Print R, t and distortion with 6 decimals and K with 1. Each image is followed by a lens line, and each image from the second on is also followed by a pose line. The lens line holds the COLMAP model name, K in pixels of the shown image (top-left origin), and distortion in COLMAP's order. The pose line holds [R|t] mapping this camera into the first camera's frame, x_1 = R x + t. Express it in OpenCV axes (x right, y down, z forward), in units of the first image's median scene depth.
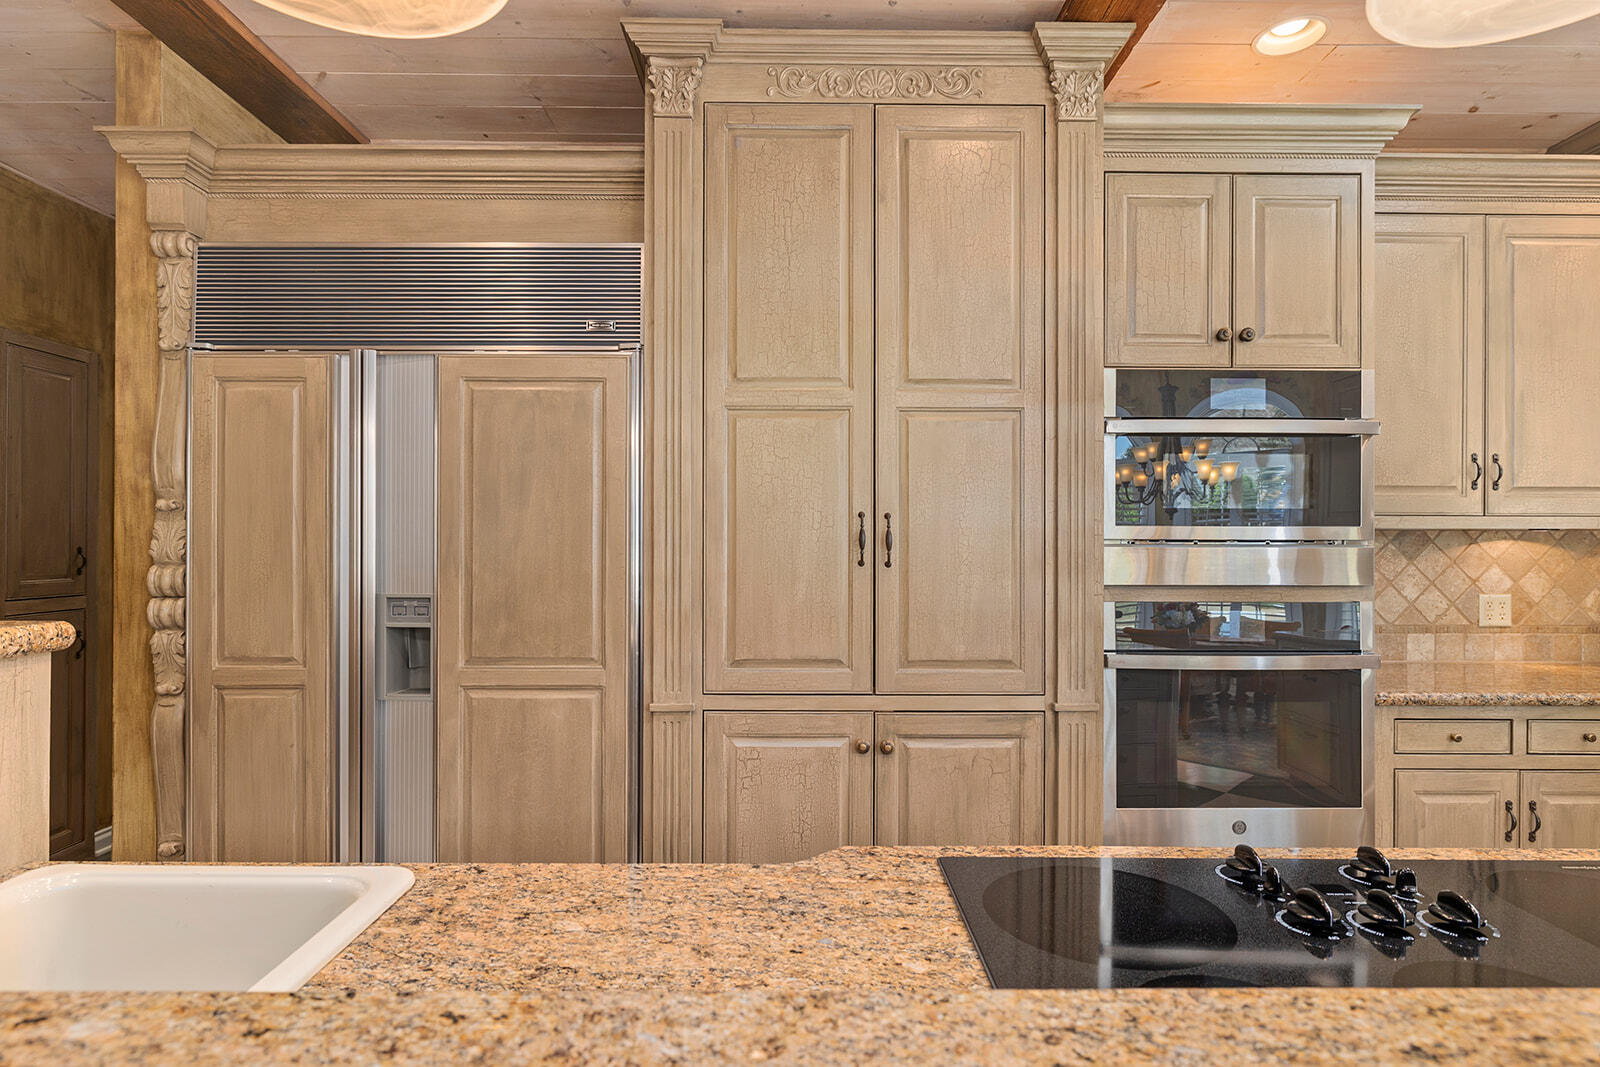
lens RADIAL K [[850.0, 0, 800.9], [0, 850.0, 541.2], [0, 0, 1]] dist [-0.003031, 0.000033]
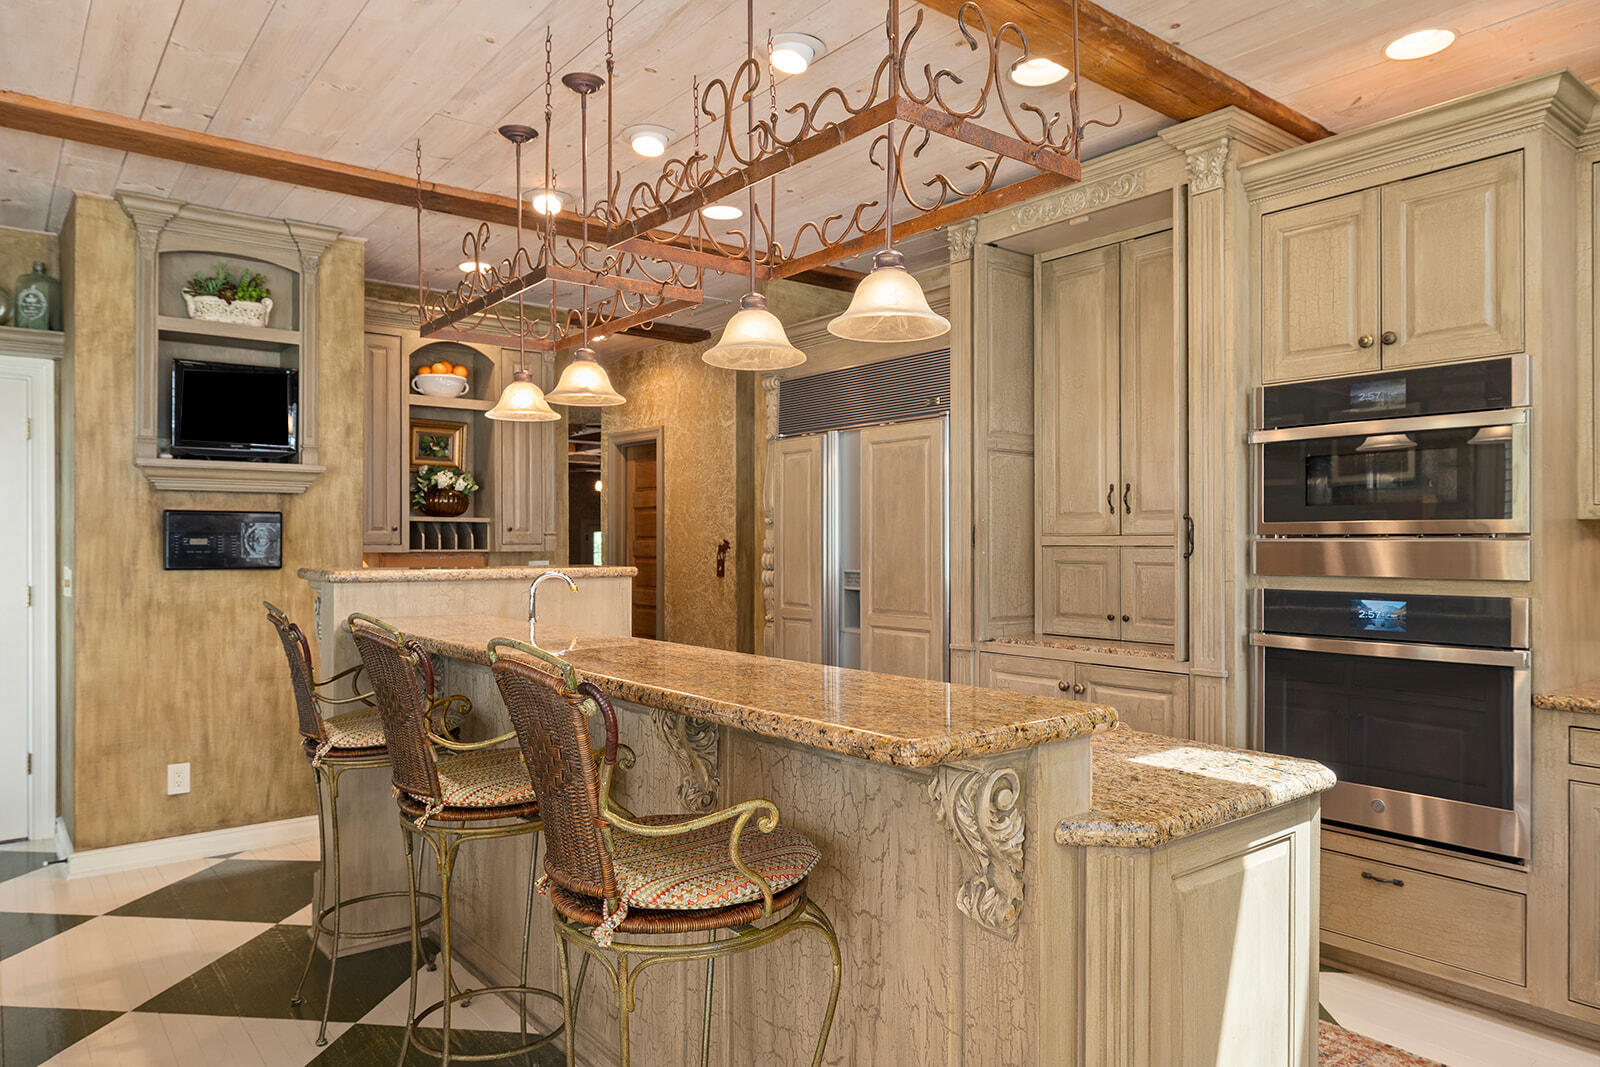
lens RADIAL K [[1044.1, 0, 799.2], [0, 1044.1, 537.5], [0, 0, 1]] dist [0.001510, 0.000187]
pose [[0.613203, -0.006556, -0.789898, 1.140978], [0.004476, 0.999978, -0.004825, 0.005608], [0.789913, -0.000576, 0.613219, -0.379892]]
